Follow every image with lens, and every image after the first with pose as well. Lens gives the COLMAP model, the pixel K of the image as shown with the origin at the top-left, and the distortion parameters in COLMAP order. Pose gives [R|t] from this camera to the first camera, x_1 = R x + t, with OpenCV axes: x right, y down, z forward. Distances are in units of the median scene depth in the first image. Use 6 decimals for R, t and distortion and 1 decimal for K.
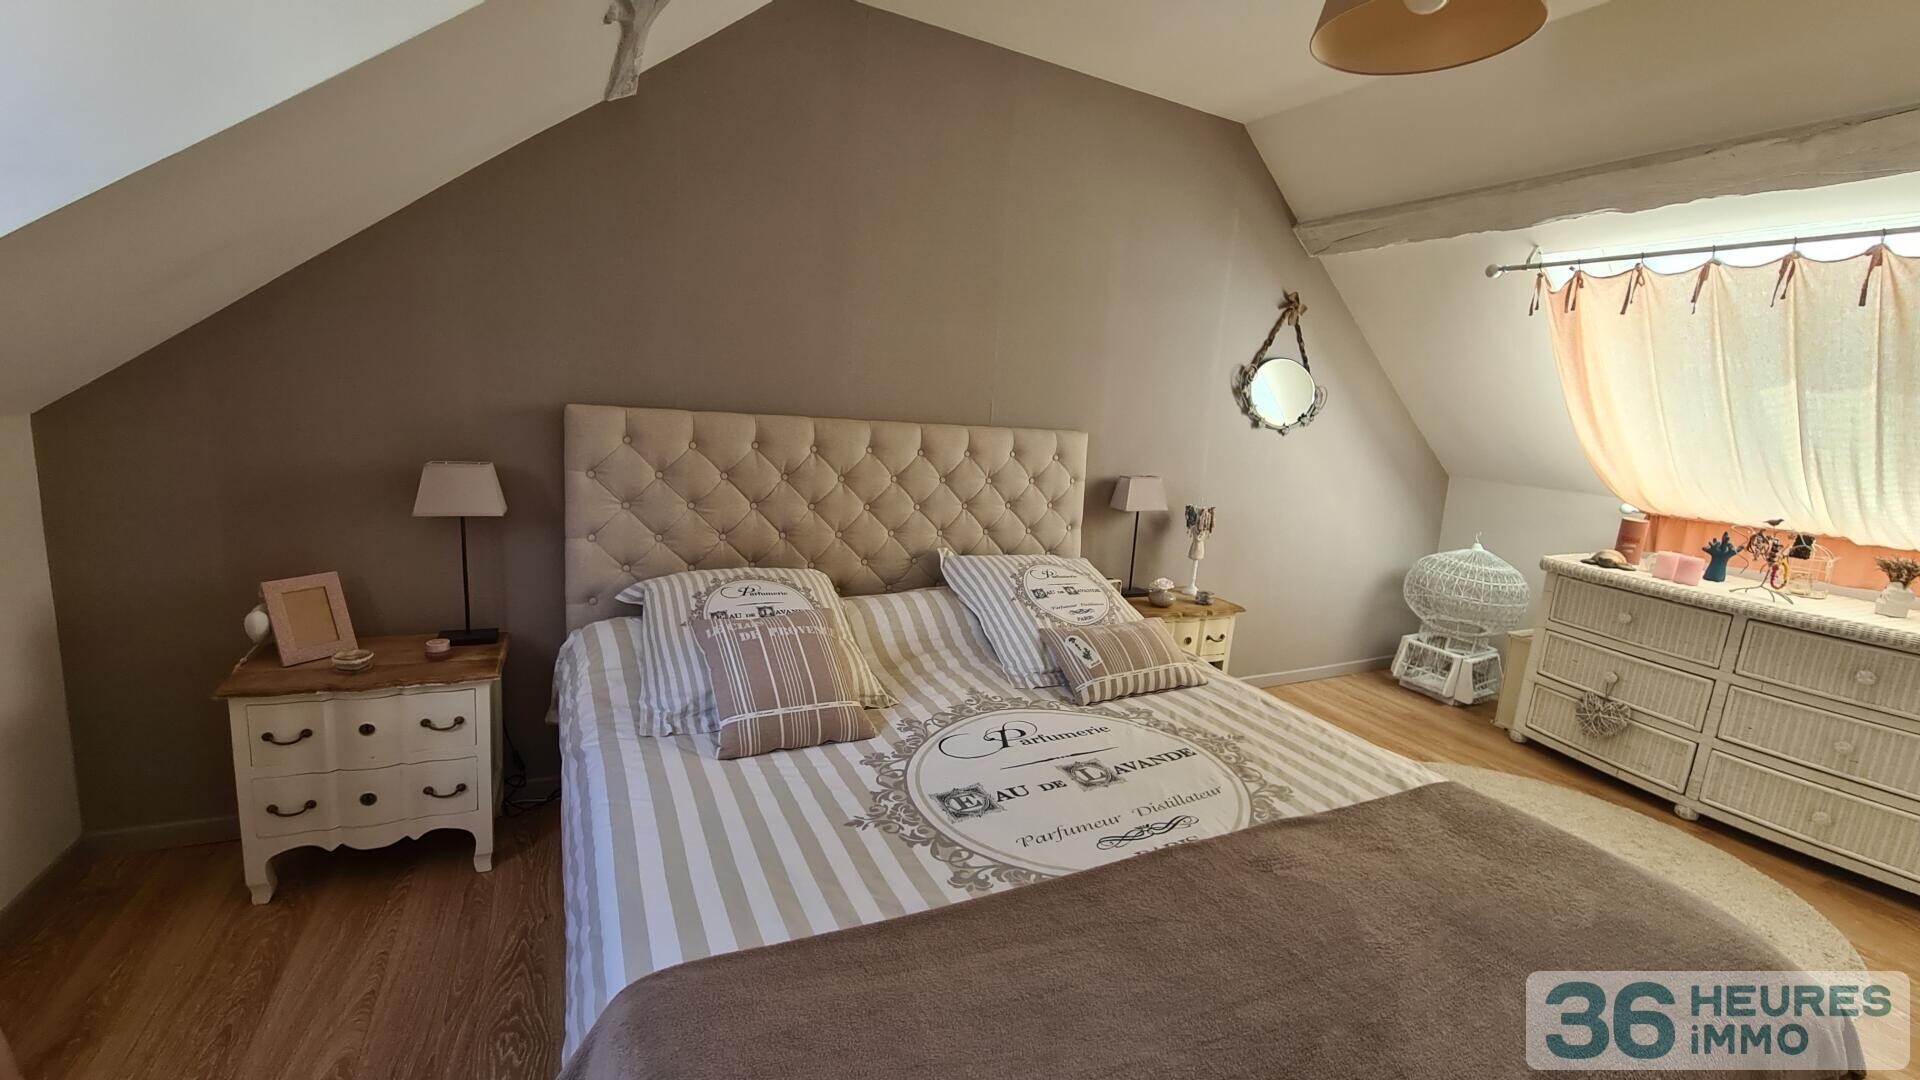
lens RADIAL K [[791.2, 0, 960.0], [0, 791.2, 540.0], [0, 0, 1]] dist [0.000508, -0.000059]
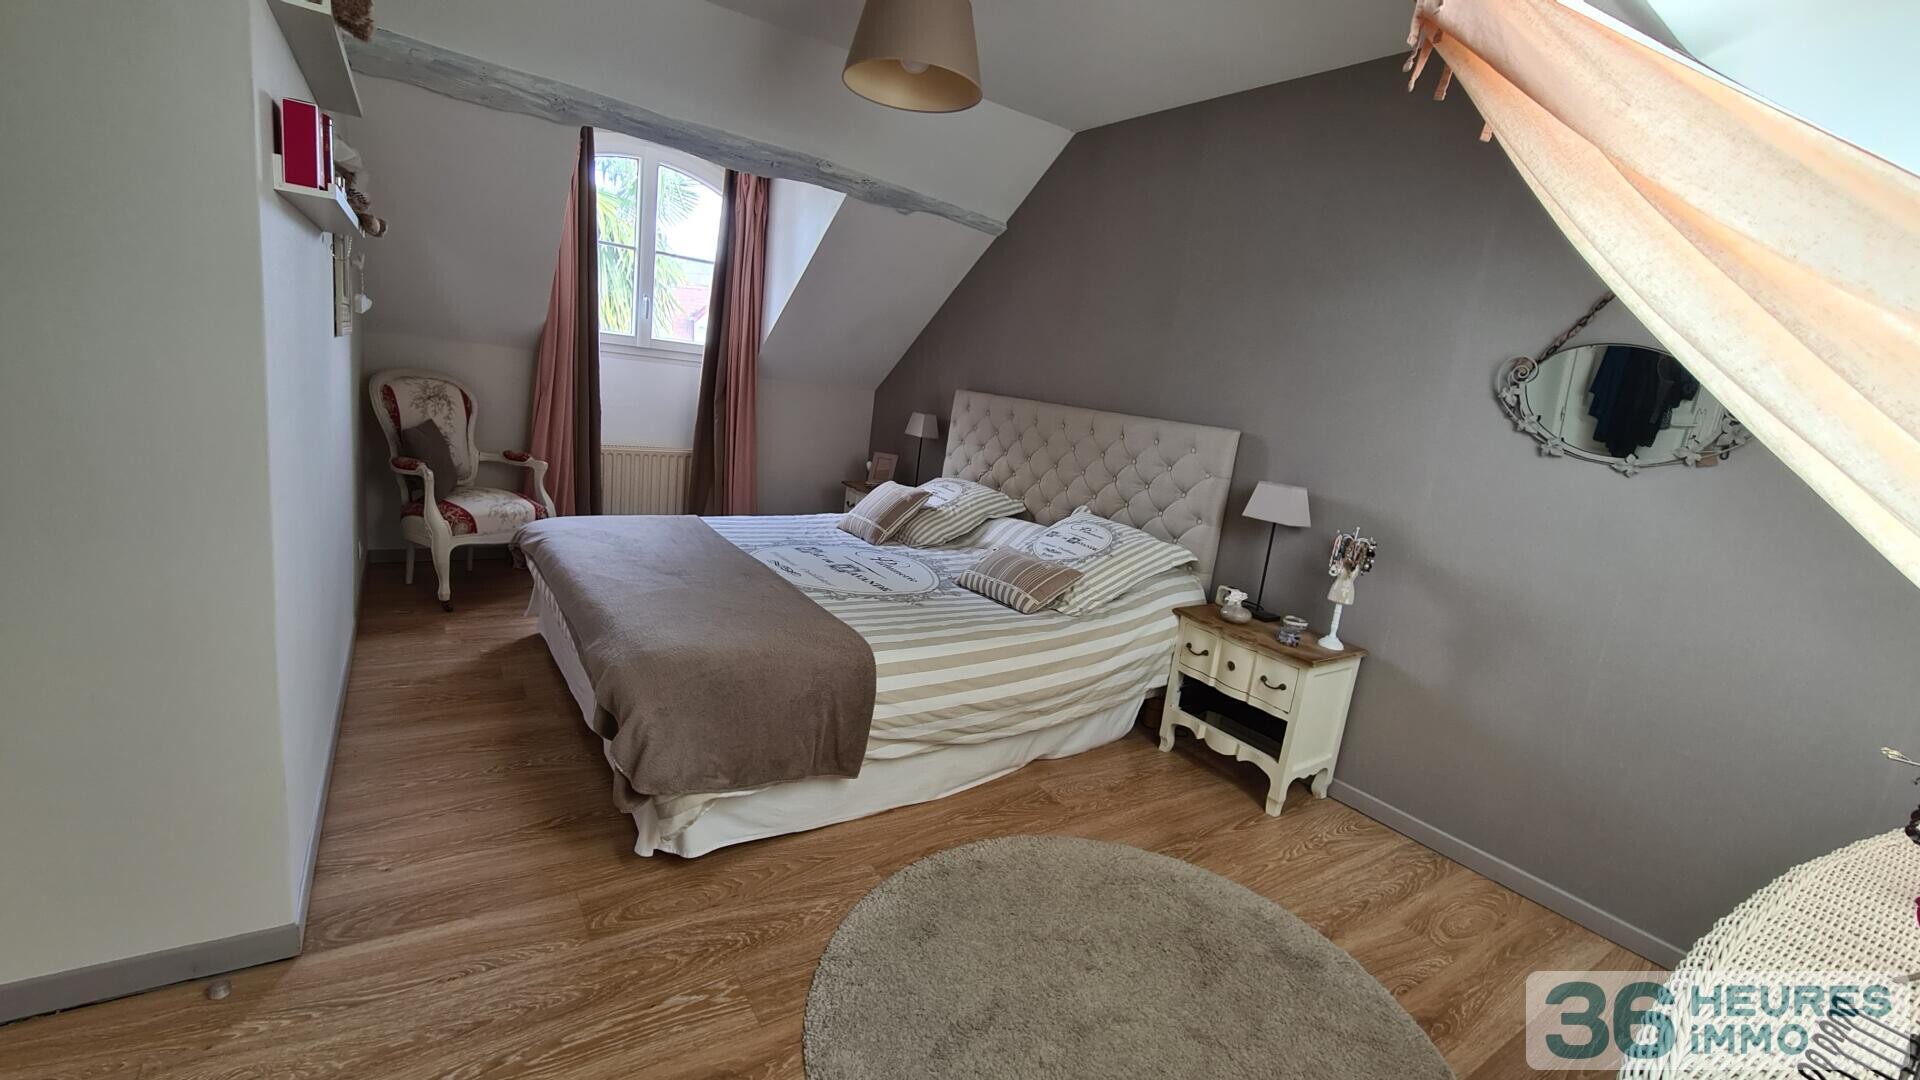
lens RADIAL K [[791.2, 0, 960.0], [0, 791.2, 540.0], [0, 0, 1]] dist [0.000508, -0.000059]
pose [[0.124266, 0.150272, -0.980804, 1.590909], [-0.263347, 0.958011, 0.113414, -0.034285], [0.956664, 0.244199, 0.158622, 0.765462]]
